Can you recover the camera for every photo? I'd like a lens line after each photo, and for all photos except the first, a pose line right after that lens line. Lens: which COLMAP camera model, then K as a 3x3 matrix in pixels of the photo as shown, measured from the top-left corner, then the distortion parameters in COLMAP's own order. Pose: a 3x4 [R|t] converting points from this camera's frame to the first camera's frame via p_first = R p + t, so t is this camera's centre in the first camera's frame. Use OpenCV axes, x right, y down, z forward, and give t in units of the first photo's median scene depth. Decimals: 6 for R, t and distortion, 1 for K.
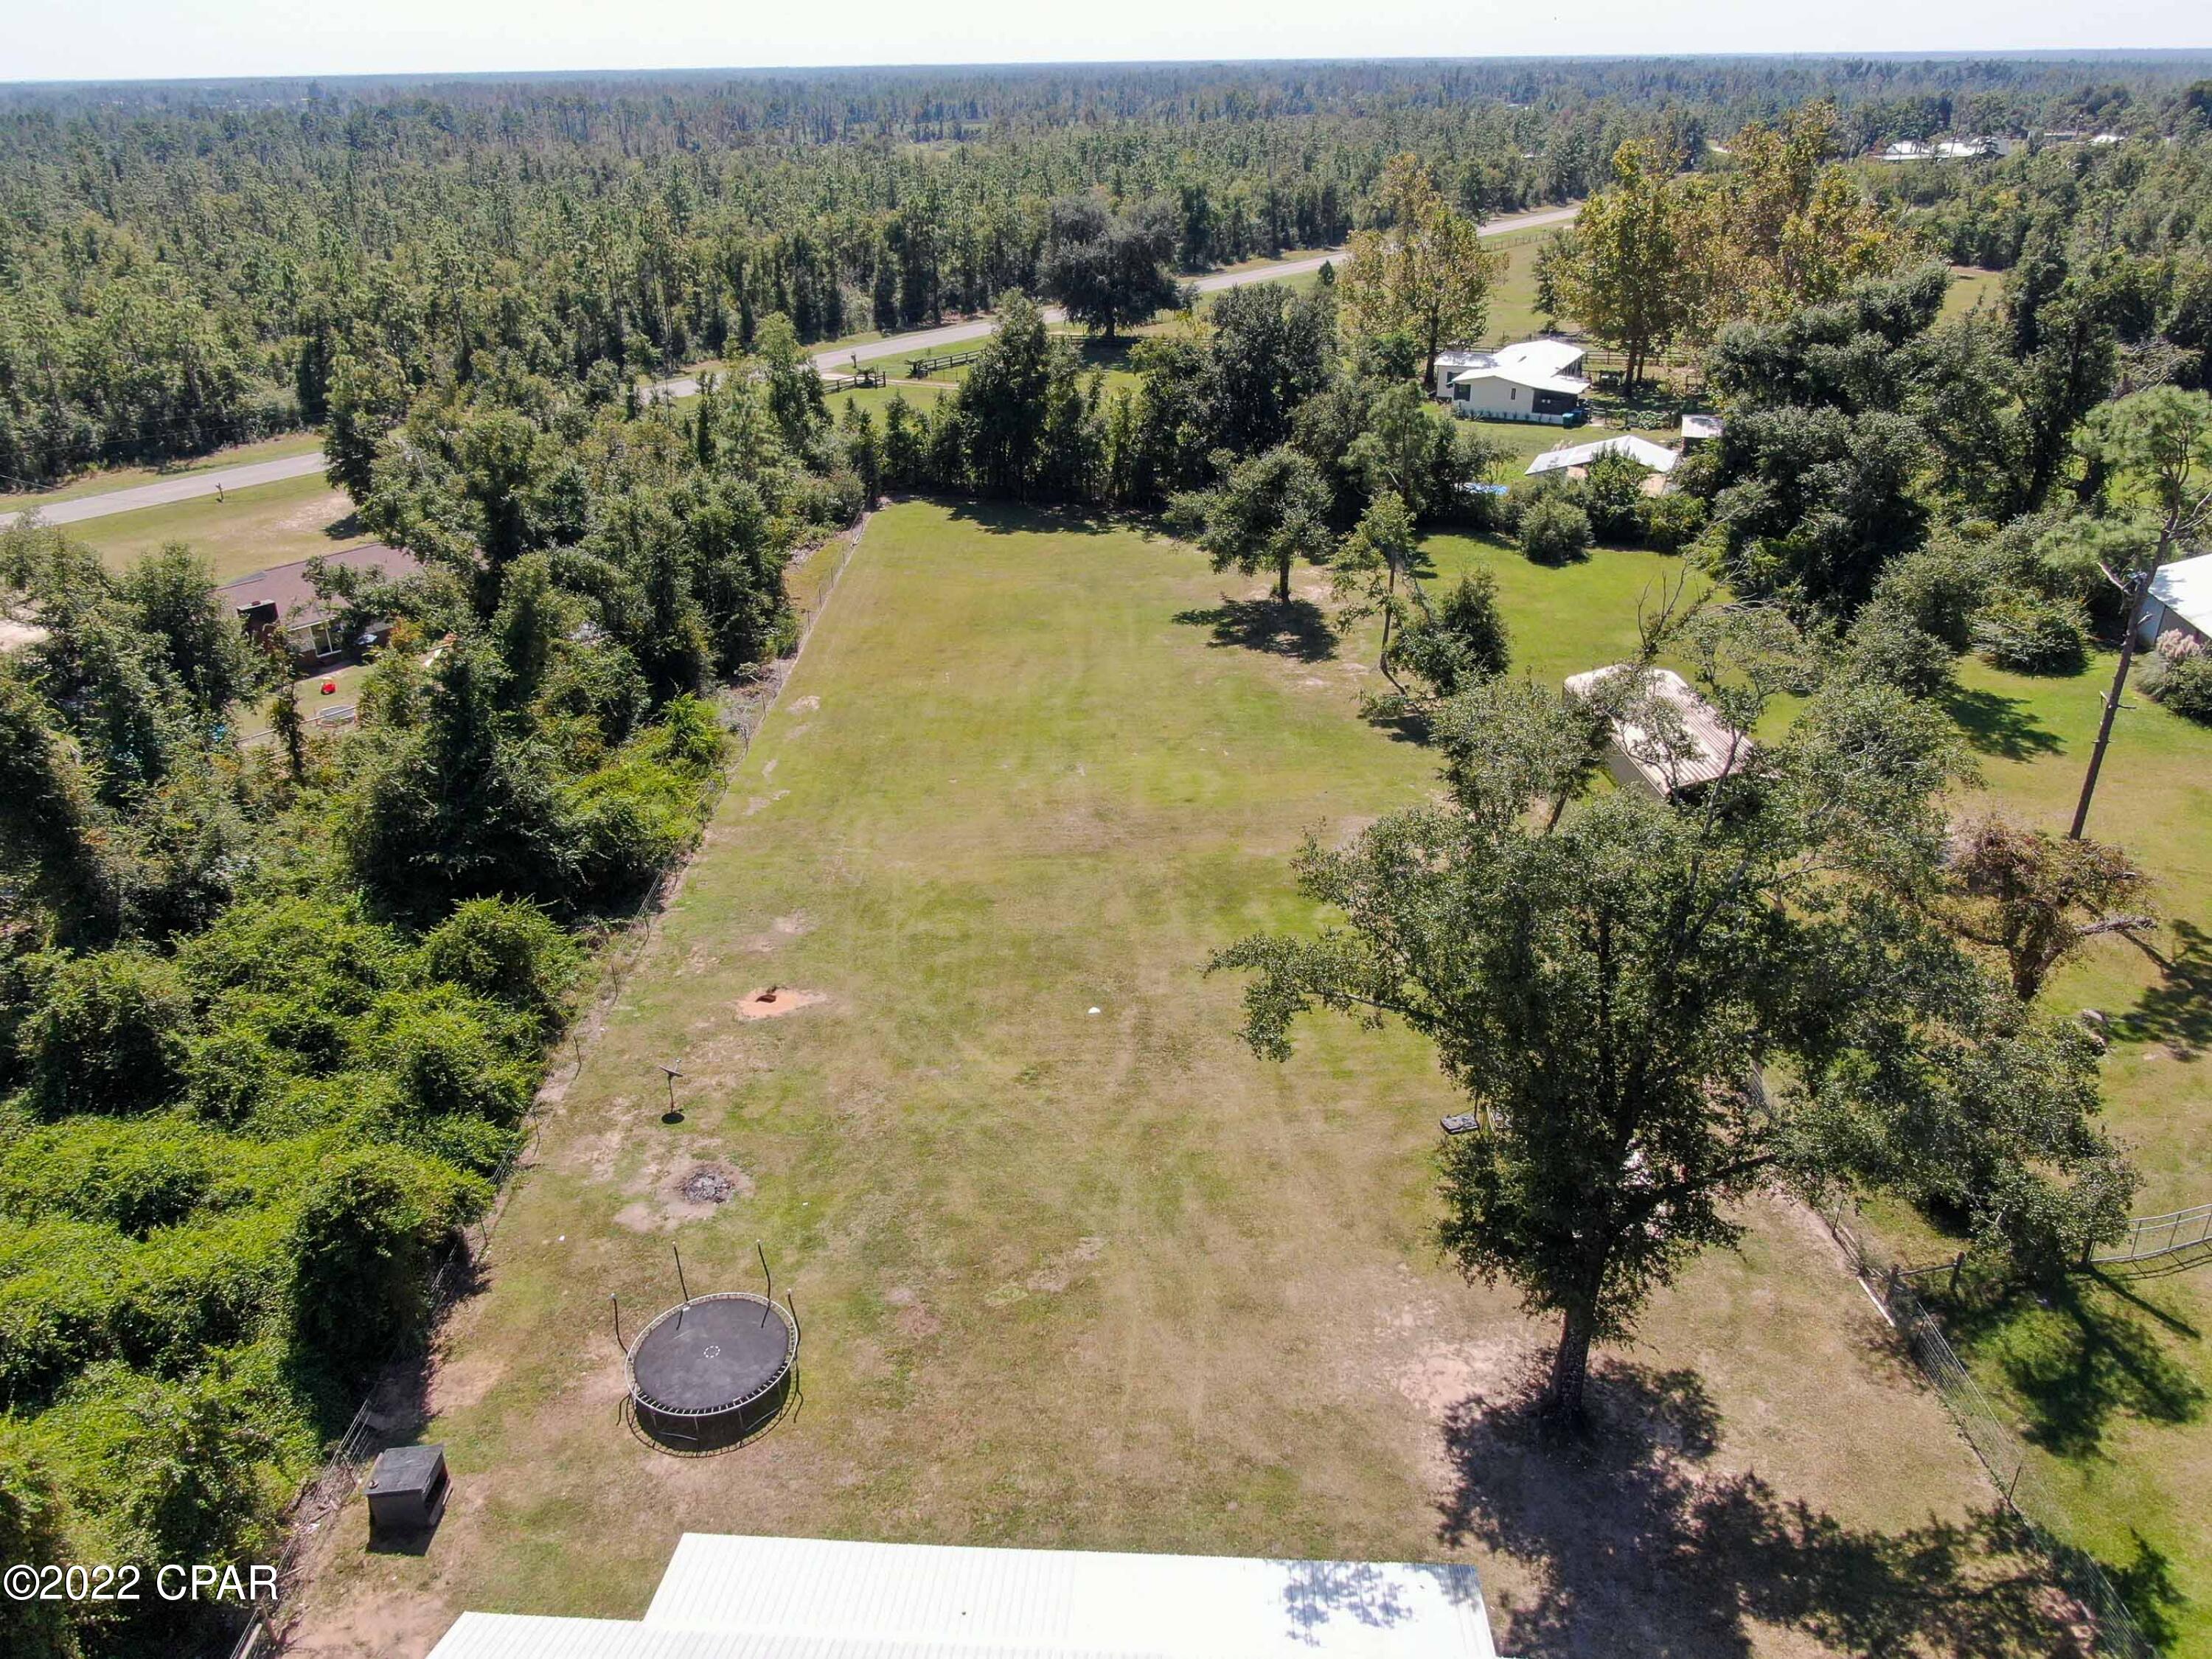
lens RADIAL K [[1593.0, 0, 1097.4], [0, 1593.0, 830.2], [0, 0, 1]] dist [-0.002332, -0.003535]
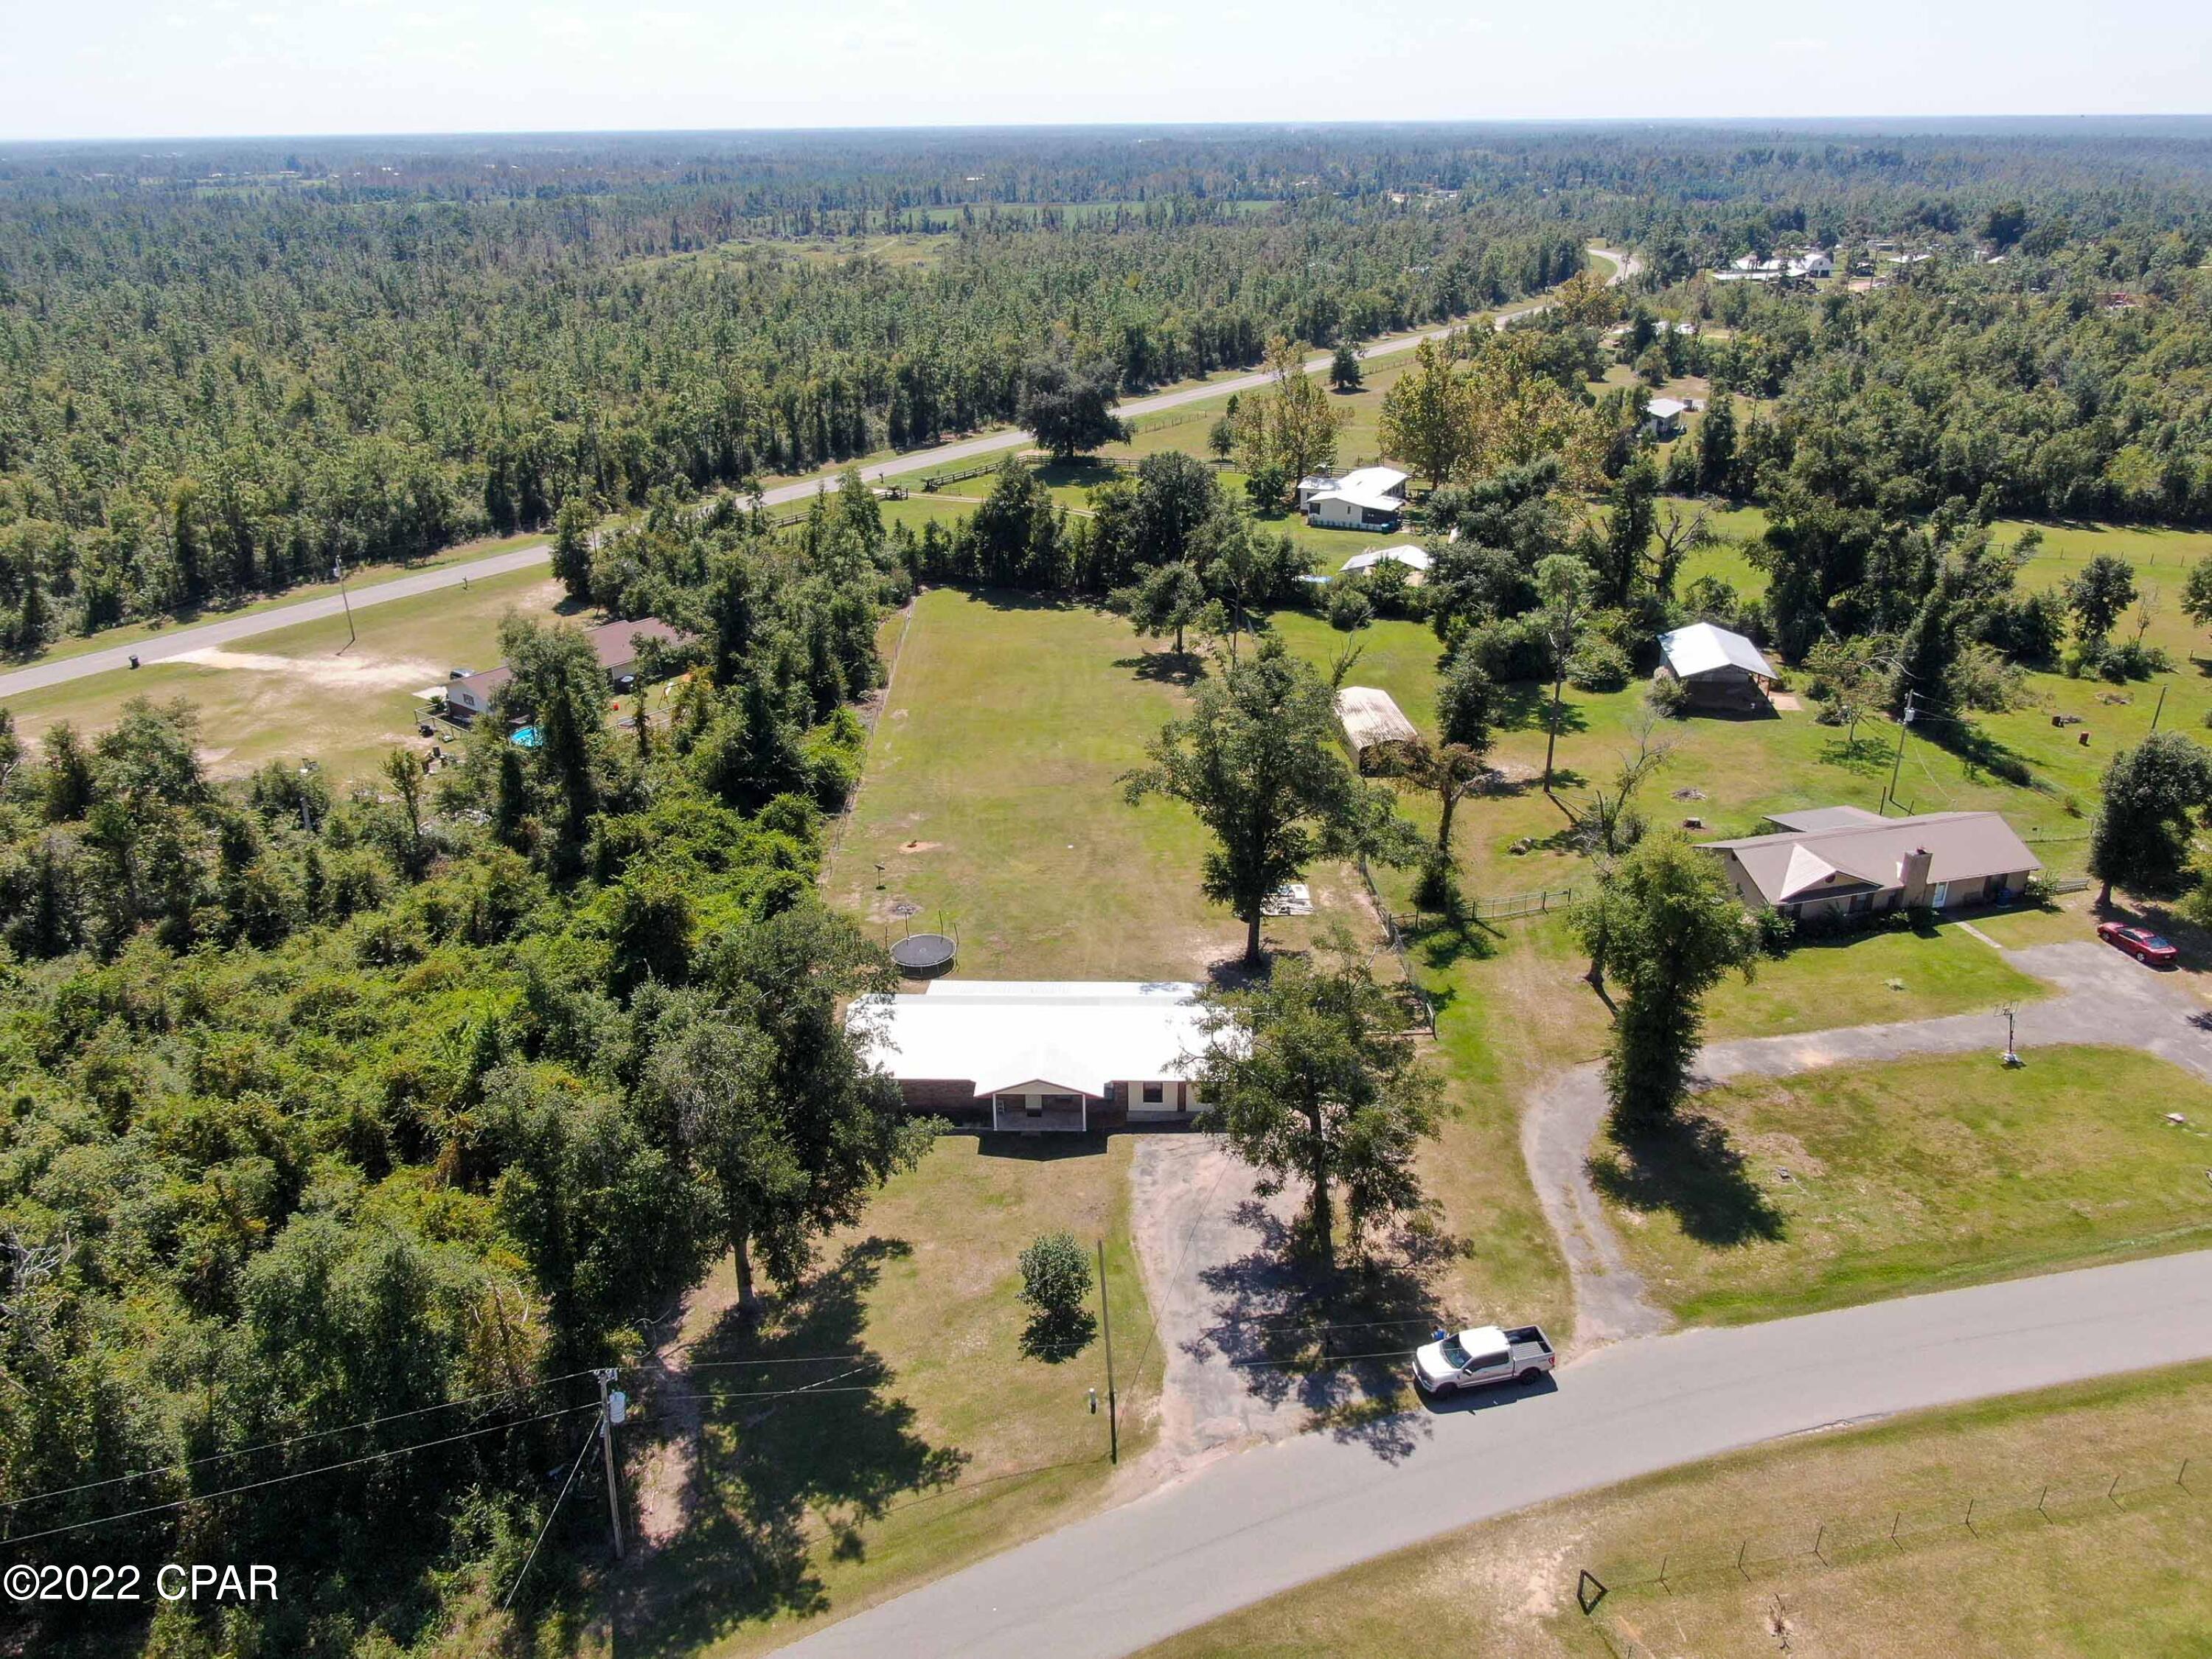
lens RADIAL K [[1593.0, 0, 1097.4], [0, 1593.0, 830.2], [0, 0, 1]] dist [-0.002332, -0.003535]
pose [[0.999649, -0.008168, 0.025217, -0.009538], [0.008966, 0.999457, -0.031719, 0.078199], [-0.024945, 0.031934, 0.999179, -0.549413]]
